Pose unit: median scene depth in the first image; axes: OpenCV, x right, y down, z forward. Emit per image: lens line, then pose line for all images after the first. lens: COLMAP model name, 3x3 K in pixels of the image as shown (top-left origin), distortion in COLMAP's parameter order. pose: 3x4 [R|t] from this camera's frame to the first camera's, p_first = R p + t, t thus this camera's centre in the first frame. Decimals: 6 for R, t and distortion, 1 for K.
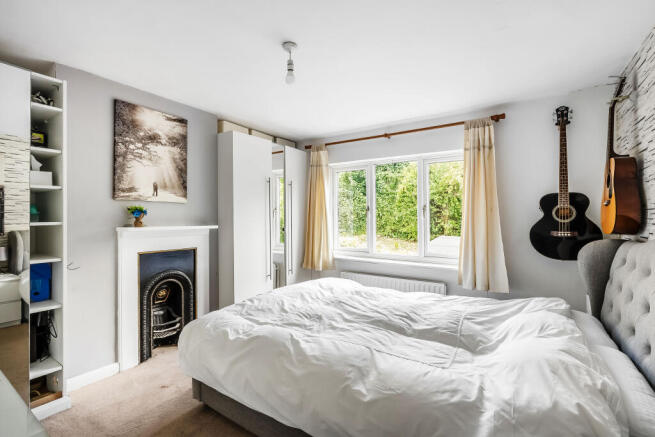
lens RADIAL K [[297.9, 0, 325.2], [0, 297.9, 219.1], [0, 0, 1]] dist [0.005080, -0.001181]
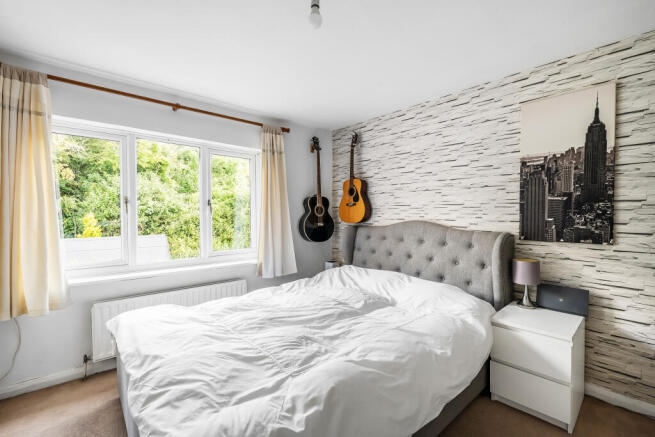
lens RADIAL K [[297.9, 0, 328.0], [0, 297.9, 219.8], [0, 0, 1]] dist [0.005080, -0.001181]
pose [[0.244899, -0.020284, 0.969336, -0.720896], [0.009617, 0.999783, 0.018491, 0.000786], [-0.969501, 0.004794, 0.245041, 0.702010]]
